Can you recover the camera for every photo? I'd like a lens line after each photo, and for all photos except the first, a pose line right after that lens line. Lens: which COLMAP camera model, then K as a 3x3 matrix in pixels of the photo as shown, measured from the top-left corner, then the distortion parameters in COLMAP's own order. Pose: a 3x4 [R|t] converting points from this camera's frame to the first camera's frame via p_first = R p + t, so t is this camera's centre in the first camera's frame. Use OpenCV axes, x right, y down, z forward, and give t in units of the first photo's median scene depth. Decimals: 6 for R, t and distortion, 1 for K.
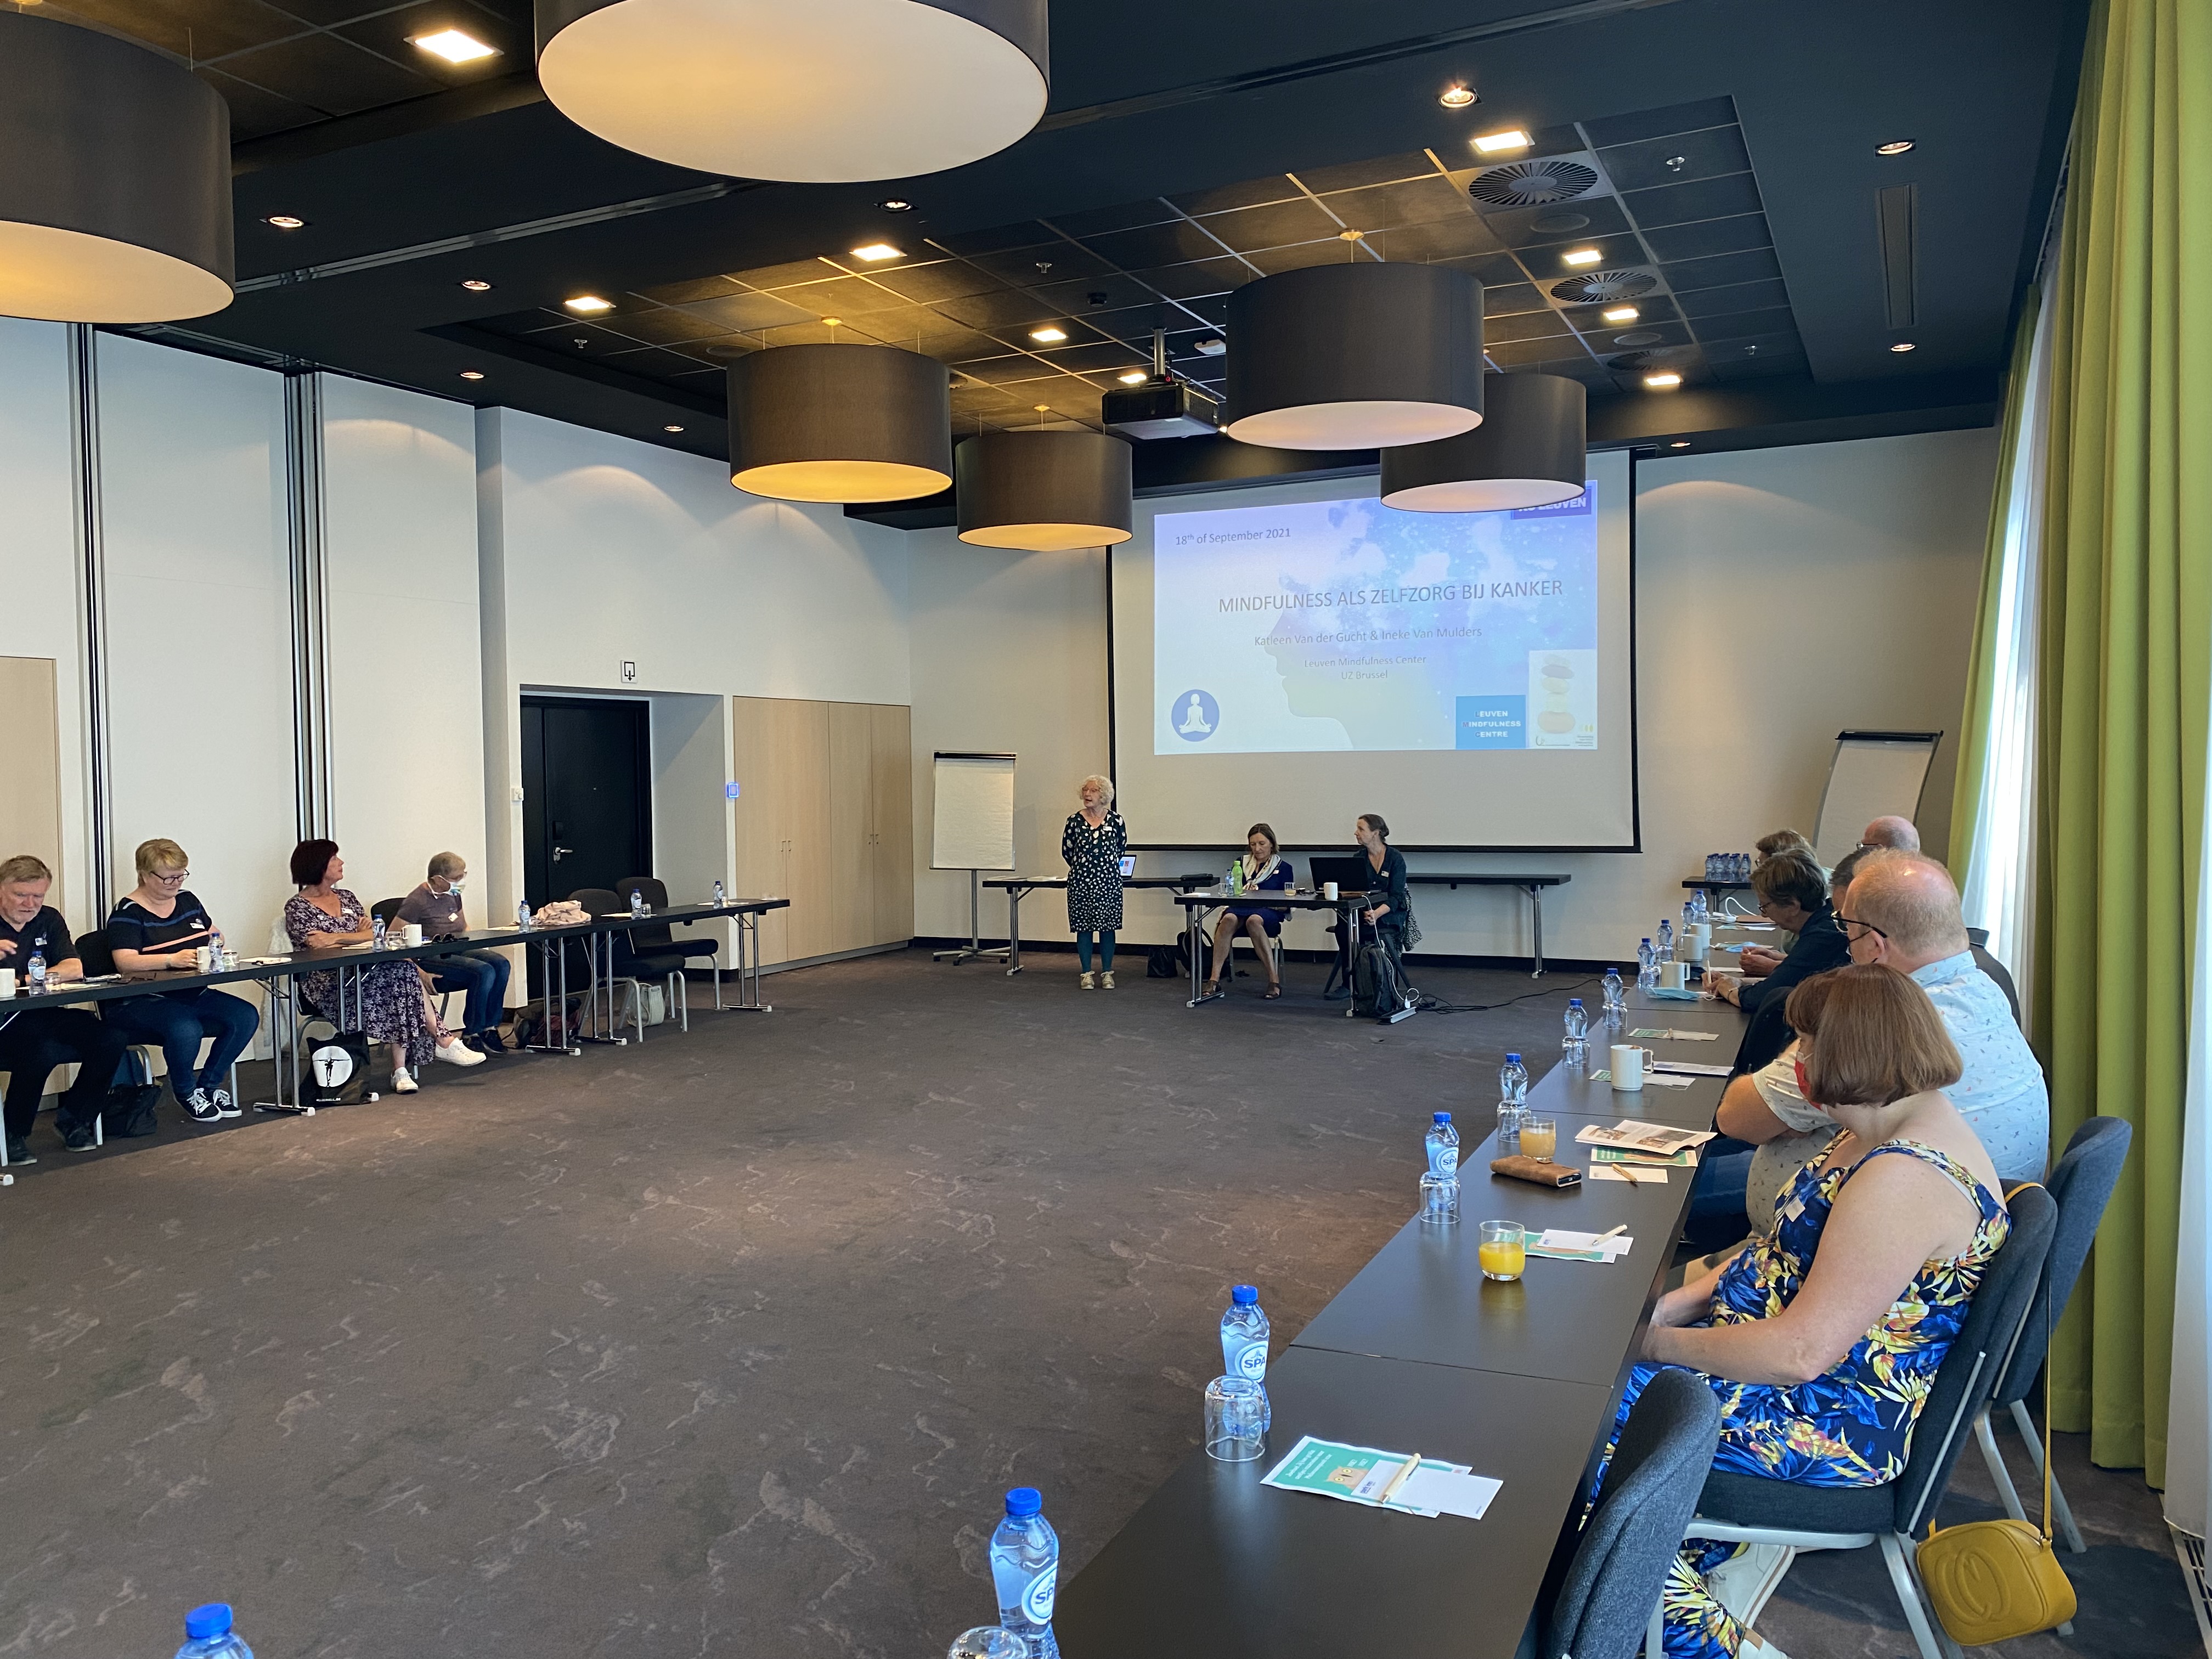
lens RADIAL K [[1632.9, 0, 1116.1], [0, 1632.9, 824.0], [0, 0, 1]] dist [0.025549, -0.025451]
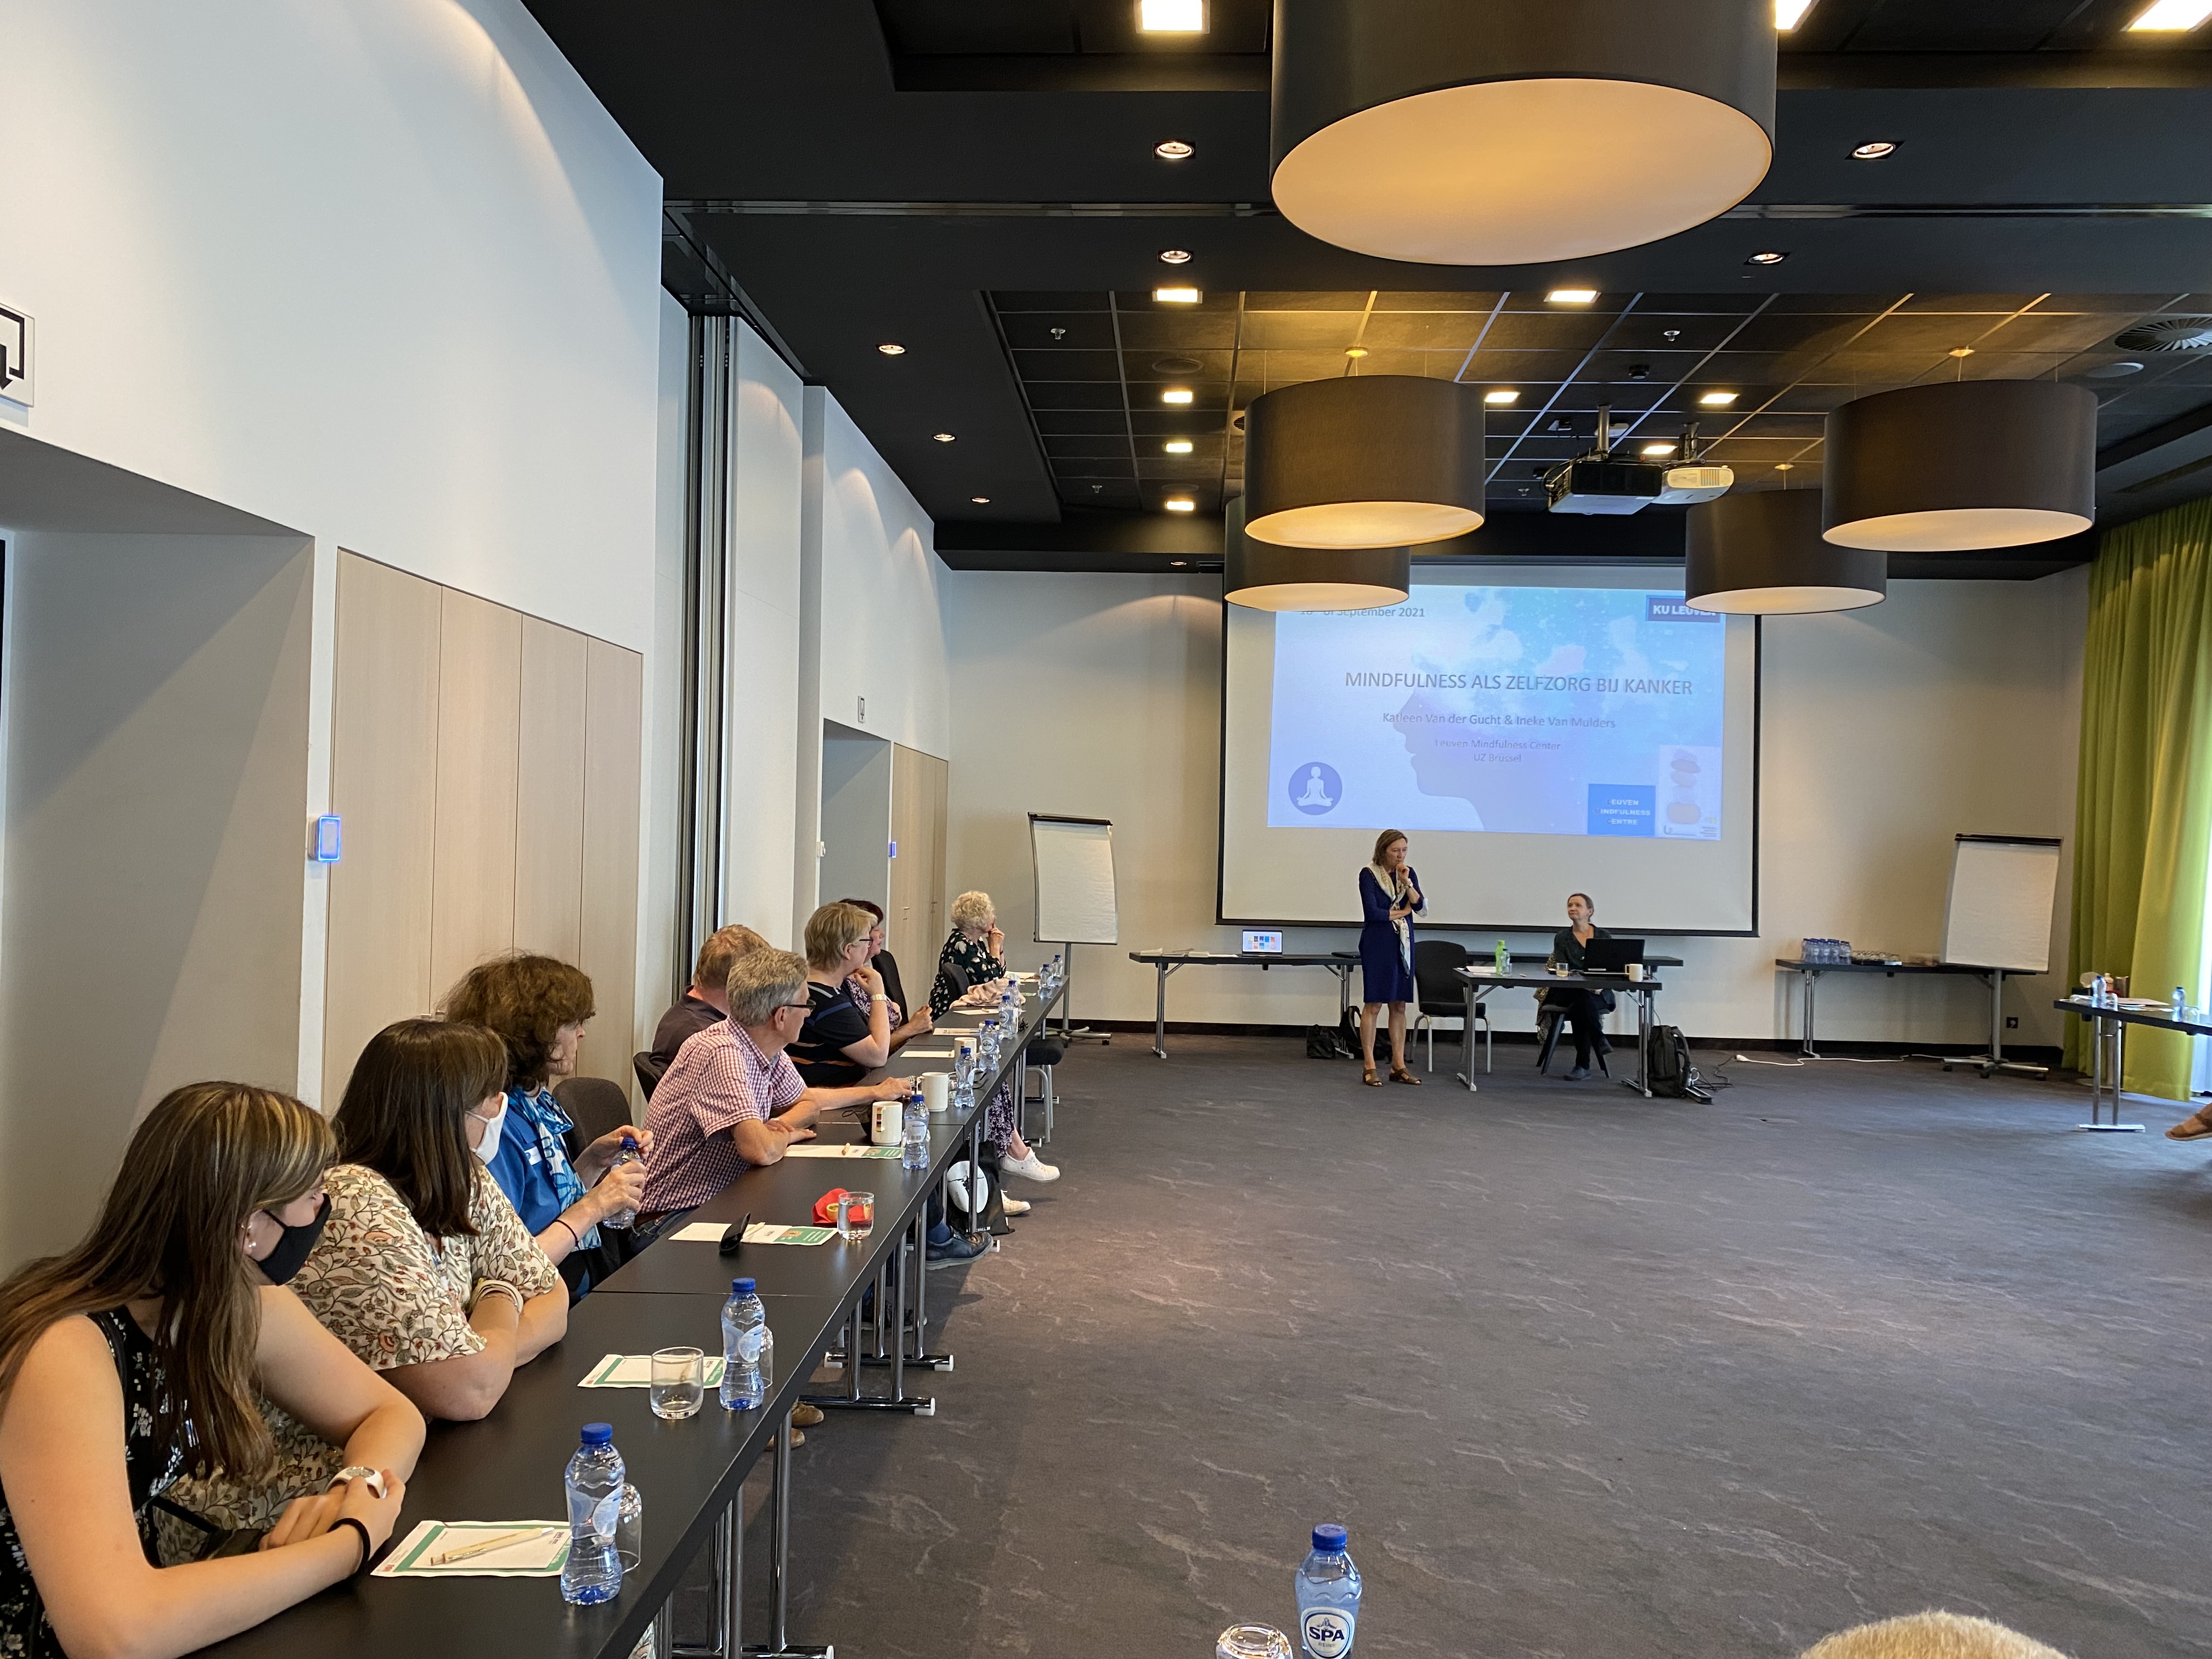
lens RADIAL K [[1632.9, 0, 1122.6], [0, 1632.9, 828.7], [0, 0, 1]] dist [0.025549, -0.025451]
pose [[0.924690, 0.038924, 0.378726, -0.469194], [-0.022955, 0.998650, -0.046591, 0.006044], [-0.380028, 0.034388, 0.924336, 0.151766]]
